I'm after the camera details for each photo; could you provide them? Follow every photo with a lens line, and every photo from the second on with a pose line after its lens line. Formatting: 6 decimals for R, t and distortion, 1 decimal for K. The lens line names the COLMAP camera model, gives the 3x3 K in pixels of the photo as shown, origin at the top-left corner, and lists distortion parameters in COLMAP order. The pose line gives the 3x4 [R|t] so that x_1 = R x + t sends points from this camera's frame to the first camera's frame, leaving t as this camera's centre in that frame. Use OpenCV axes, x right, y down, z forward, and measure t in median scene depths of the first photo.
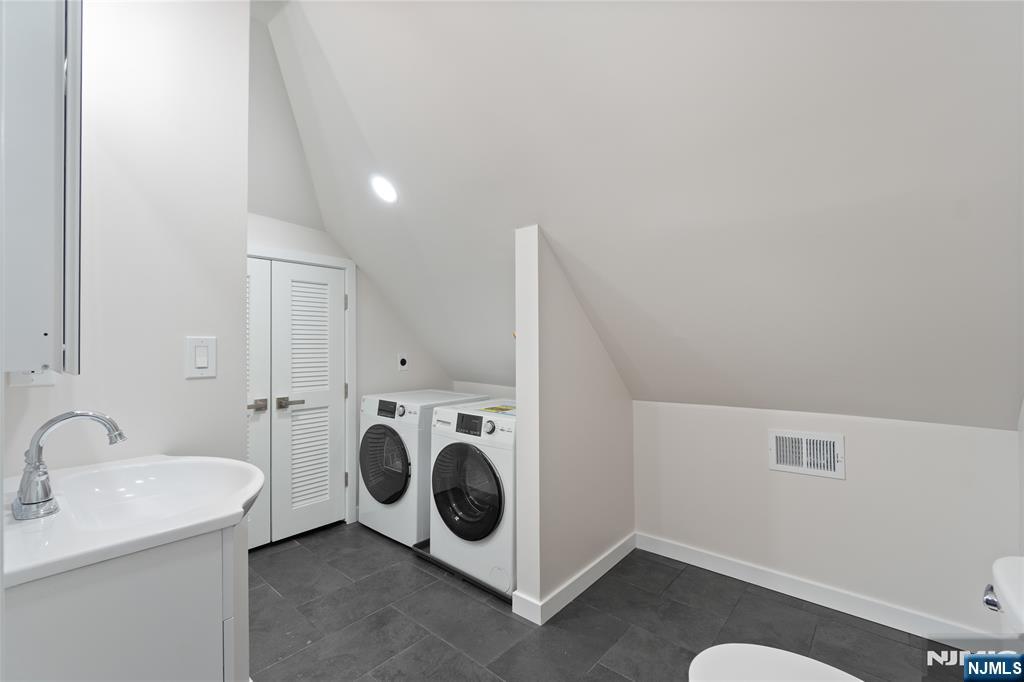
lens RADIAL K [[457.5, 0, 512.0], [0, 457.5, 341.0], [0, 0, 1]] dist [-0.002307, -0.000255]
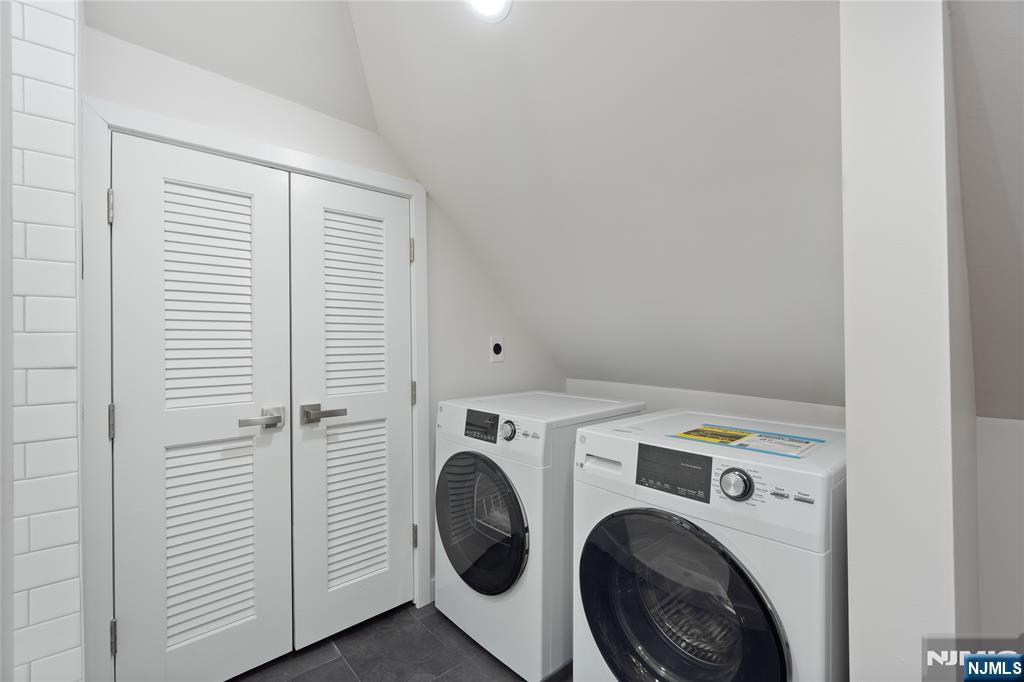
lens RADIAL K [[445.9, 0, 504.7], [0, 445.9, 340.4], [0, 0, 1]] dist [-0.001288, 0.000272]
pose [[0.990160, -0.009435, -0.139621, -0.165818], [0.009487, 0.999955, -0.000290, 0.041005], [0.139618, -0.001037, 0.990205, 0.447952]]
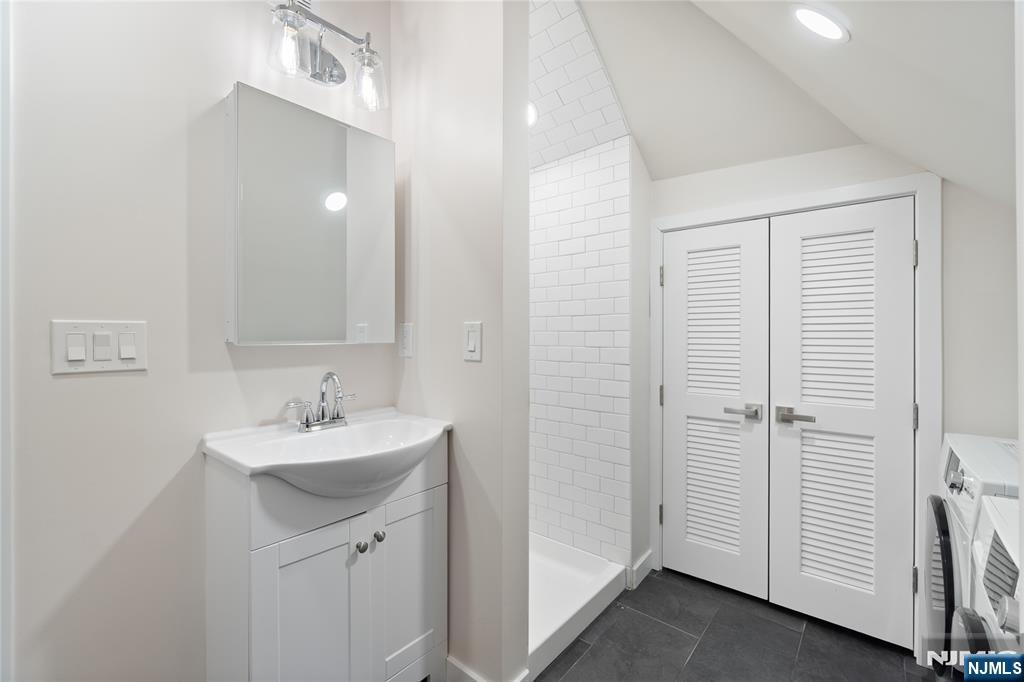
lens RADIAL K [[445.9, 0, 504.7], [0, 445.9, 340.4], [0, 0, 1]] dist [-0.001288, 0.000272]
pose [[-0.006378, 0.007357, -0.999953, 0.181181], [0.003110, 0.999968, 0.007337, 0.013516], [0.999975, -0.003063, -0.006401, 0.554261]]
